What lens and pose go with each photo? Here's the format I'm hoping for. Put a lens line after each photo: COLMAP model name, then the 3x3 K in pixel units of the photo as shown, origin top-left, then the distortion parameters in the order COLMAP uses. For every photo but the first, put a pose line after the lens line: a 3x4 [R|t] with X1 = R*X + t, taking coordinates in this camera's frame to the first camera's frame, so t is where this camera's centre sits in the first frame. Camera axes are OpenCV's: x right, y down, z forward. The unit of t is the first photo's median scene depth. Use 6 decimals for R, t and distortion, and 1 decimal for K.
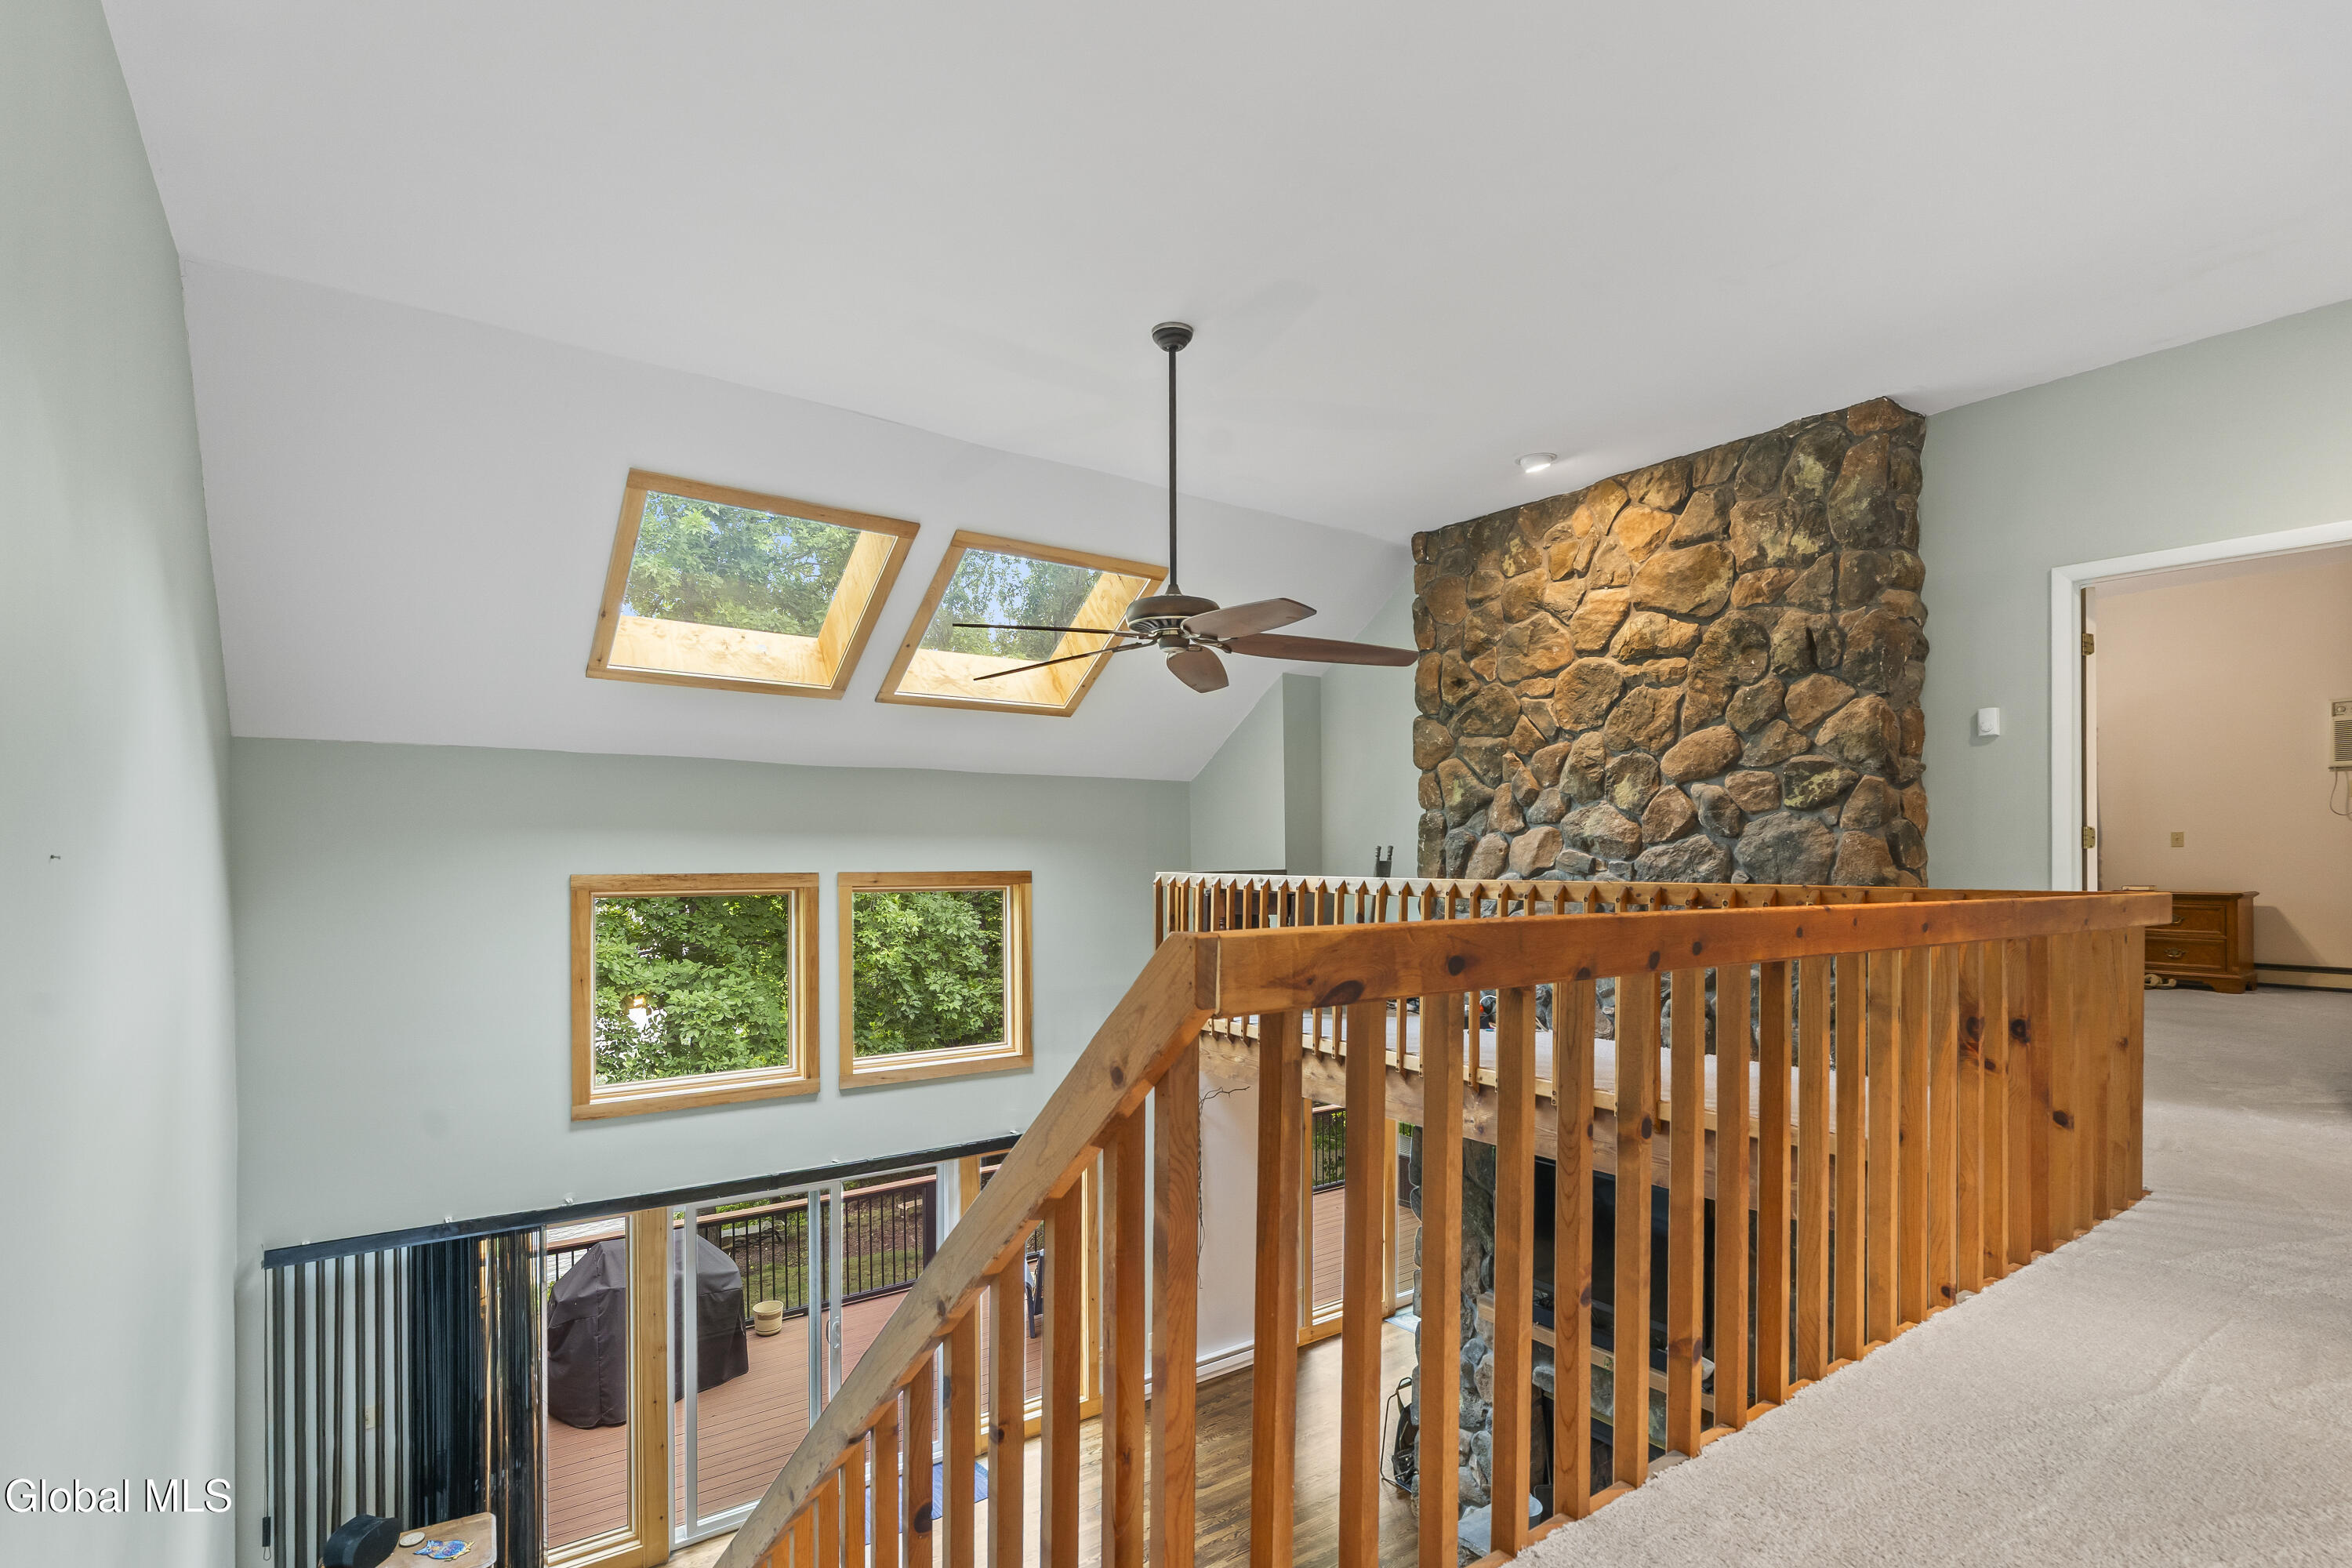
lens RADIAL K [[1145.0, 0, 1151.0], [0, 1145.0, 852.9], [0, 0, 1]] dist [-0.000220, 0.000755]
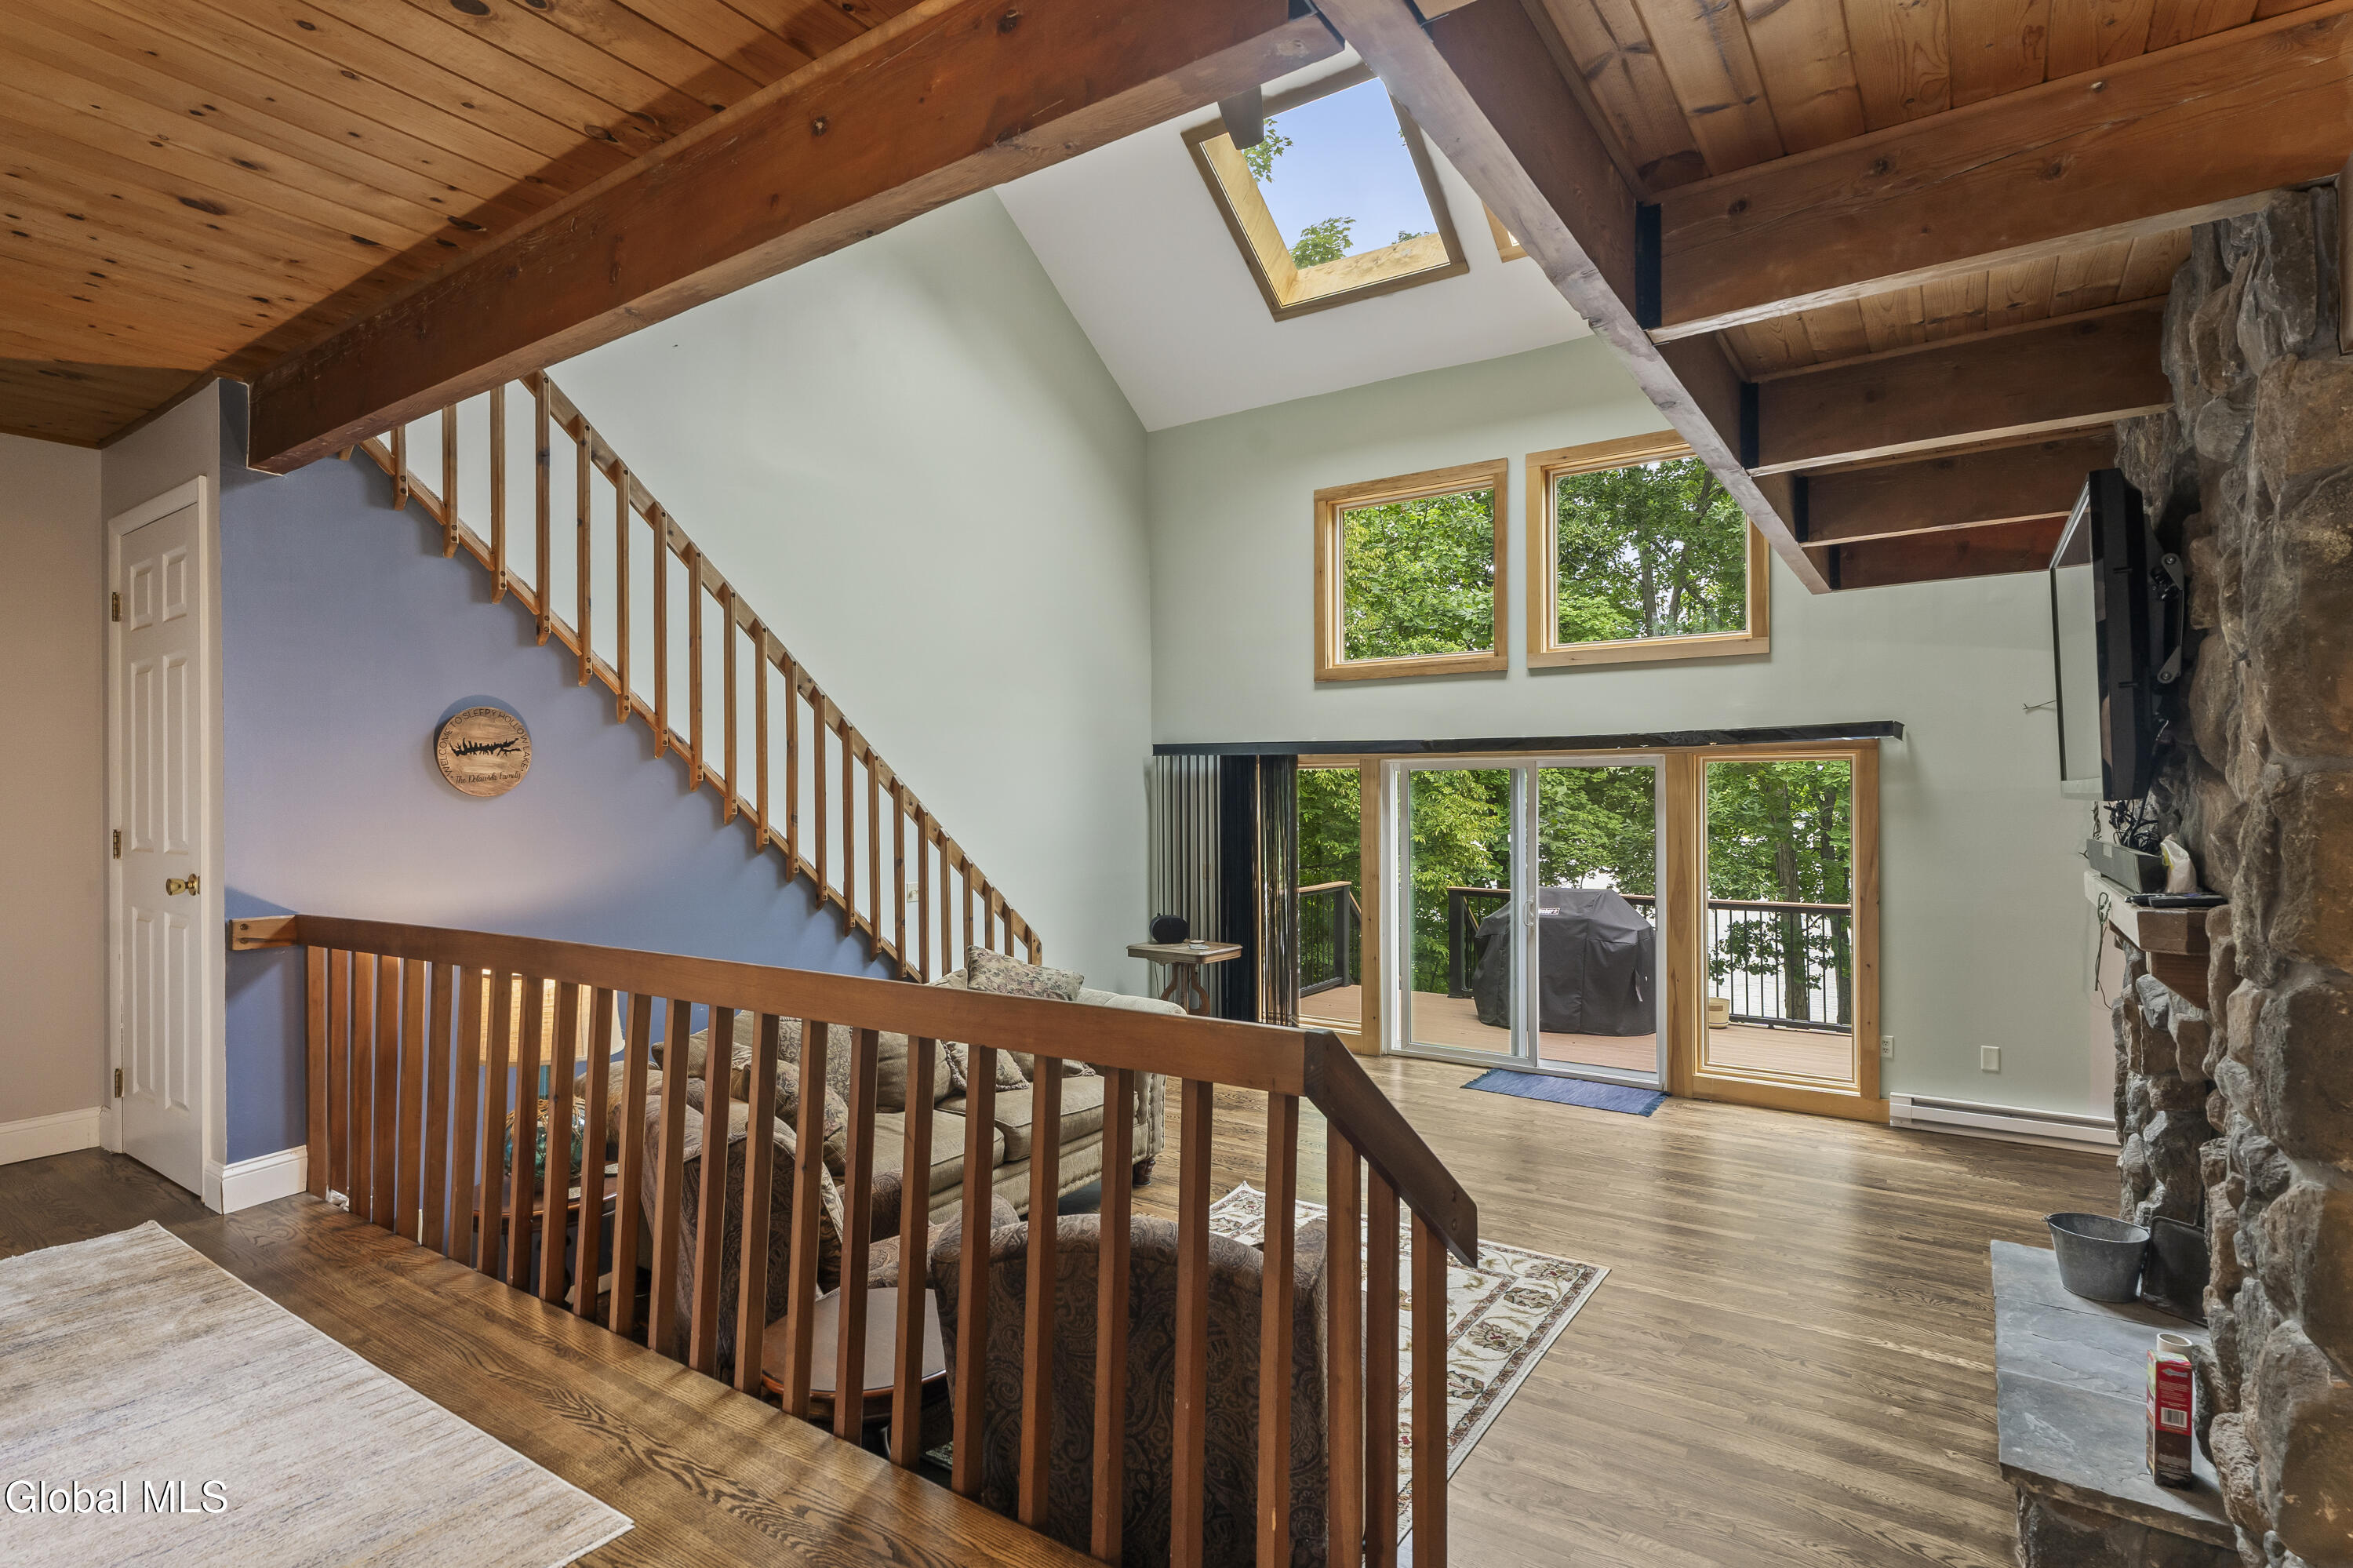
lens RADIAL K [[1158.7, 0, 1181.8], [0, 1158.7, 791.9], [0, 0, 1]] dist [-0.003385, 0.000812]
pose [[0.344901, -0.000212, -0.938639, 0.663501], [0.002802, 0.999996, 0.000804, 0.356954], [0.938635, -0.002907, 0.344900, 0.407654]]
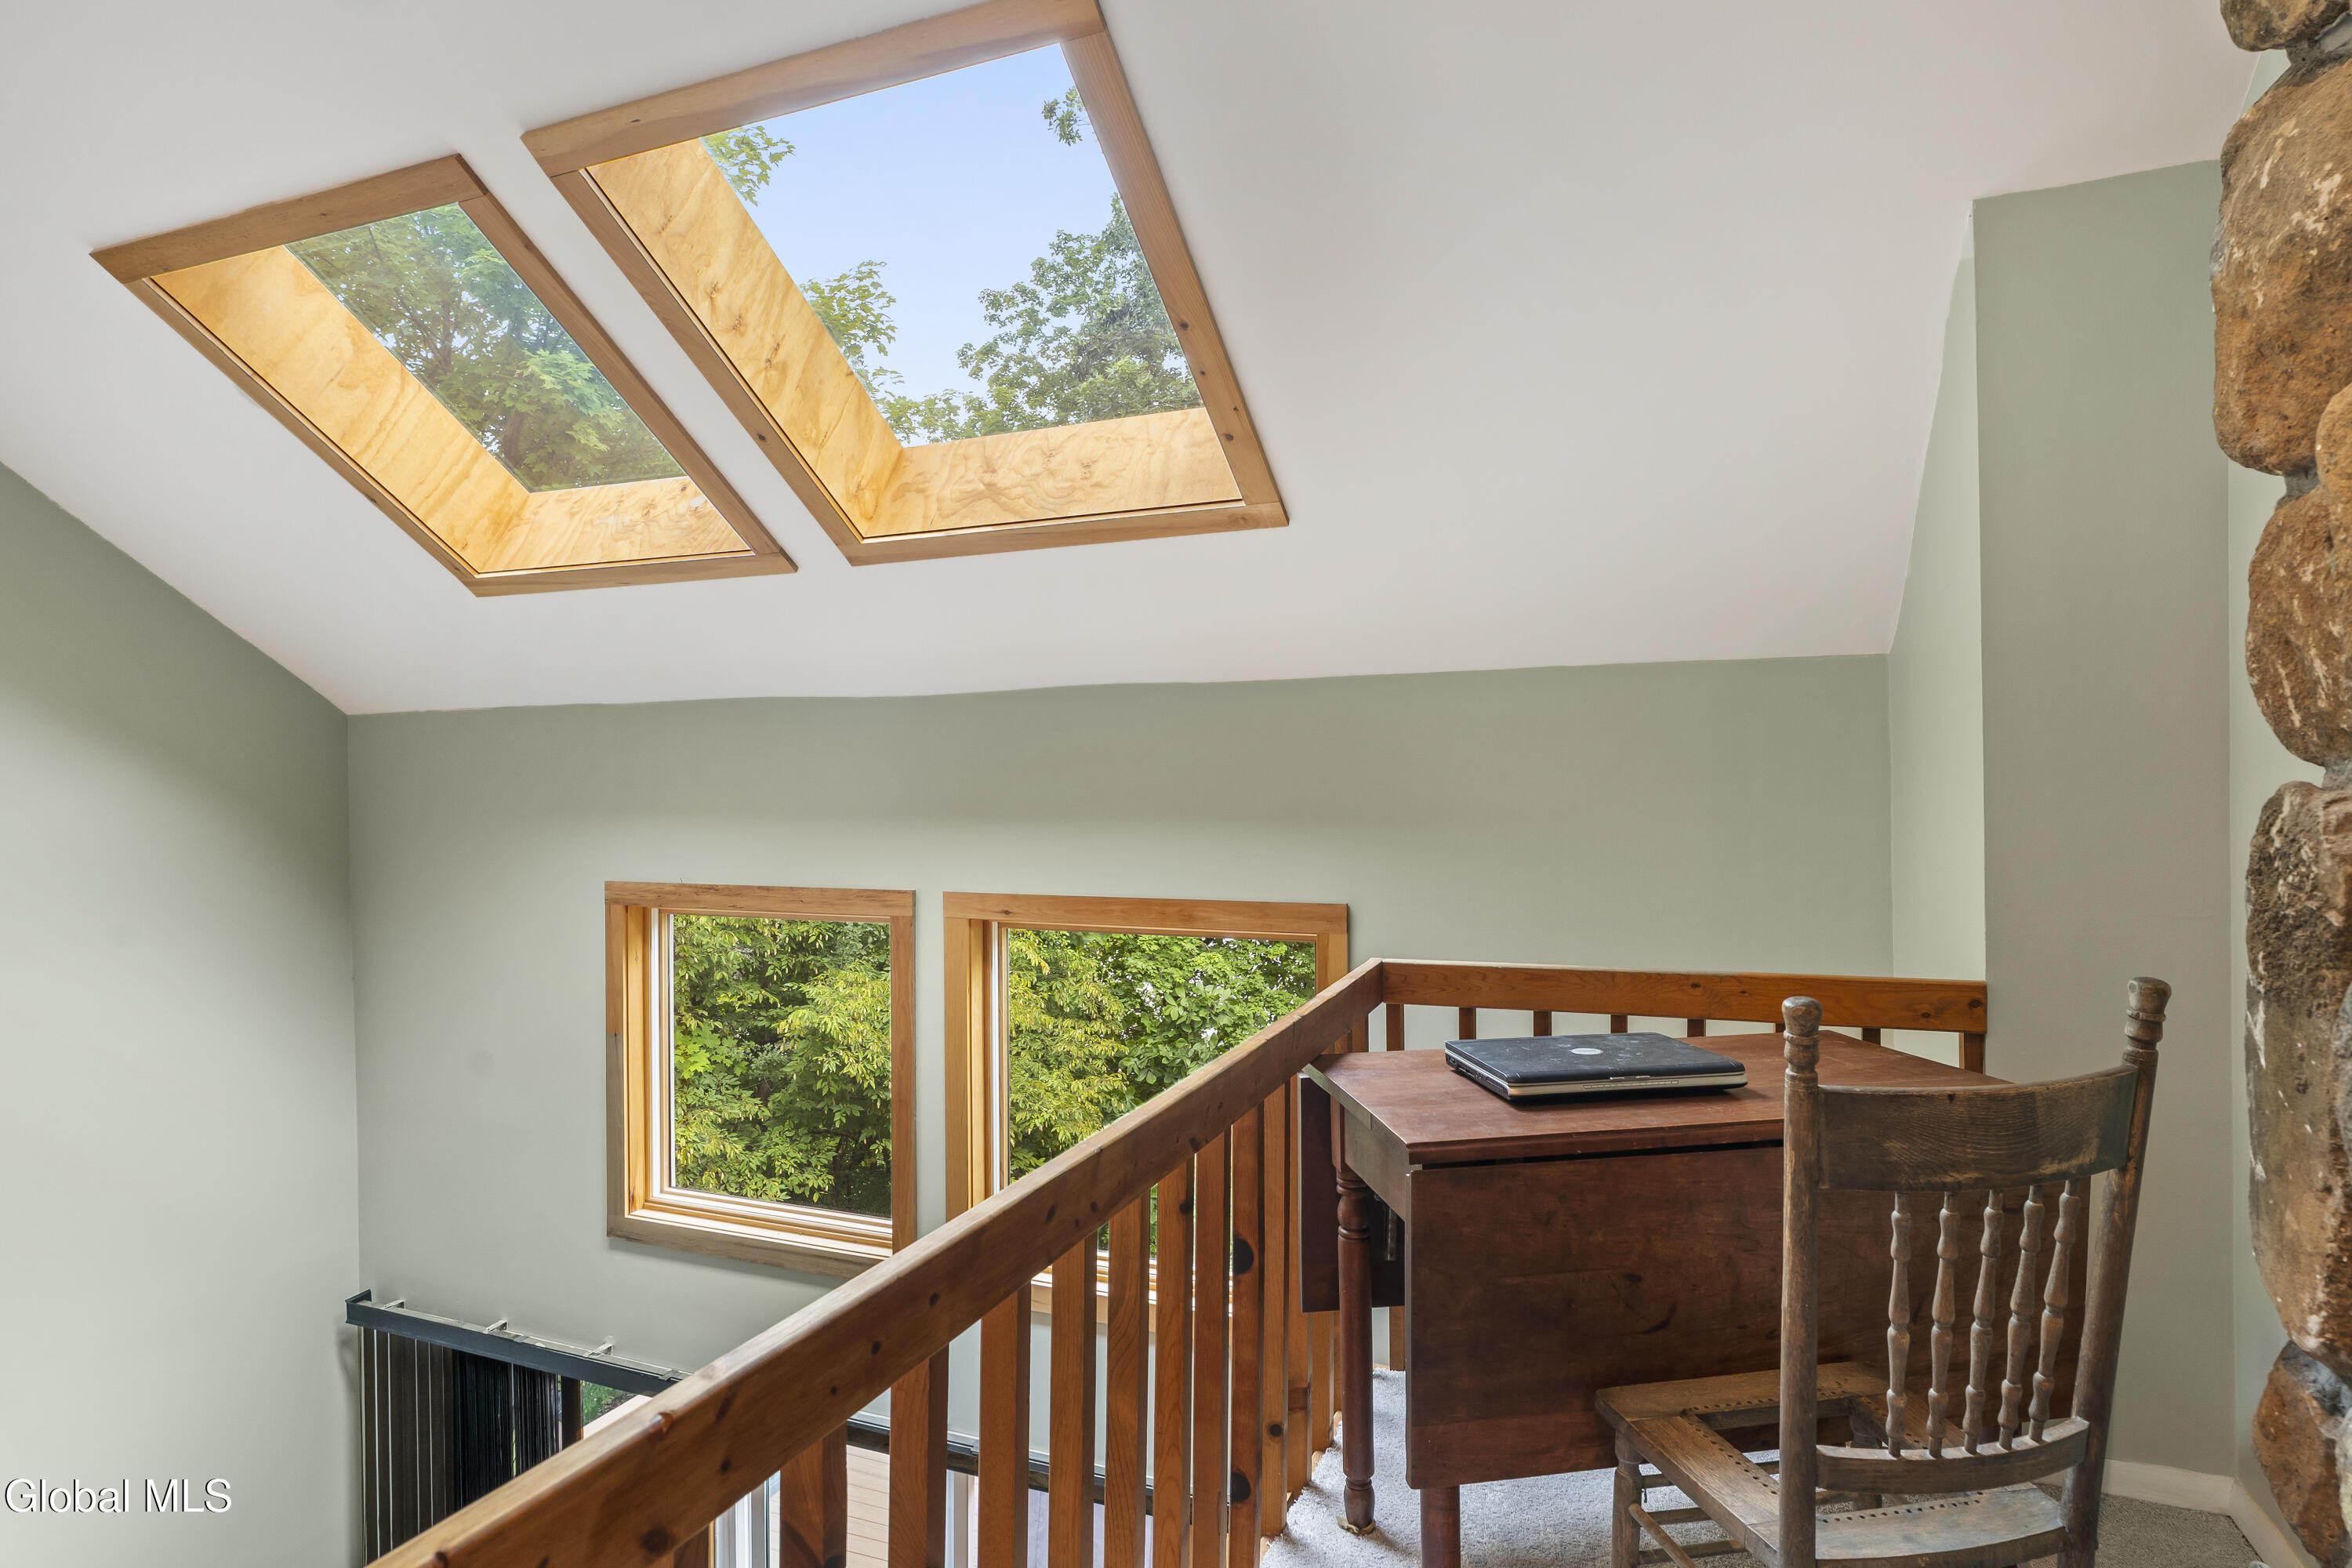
lens RADIAL K [[1267.4, 0, 1176.0], [0, 1267.4, 784.0], [0, 0, 1]] dist [-0.000383, 0.000312]
pose [[0.536541, -0.003462, -0.843867, 0.327361], [0.010041, 0.999947, 0.002282, -0.037385], [0.843815, -0.009698, 0.536547, 0.876594]]
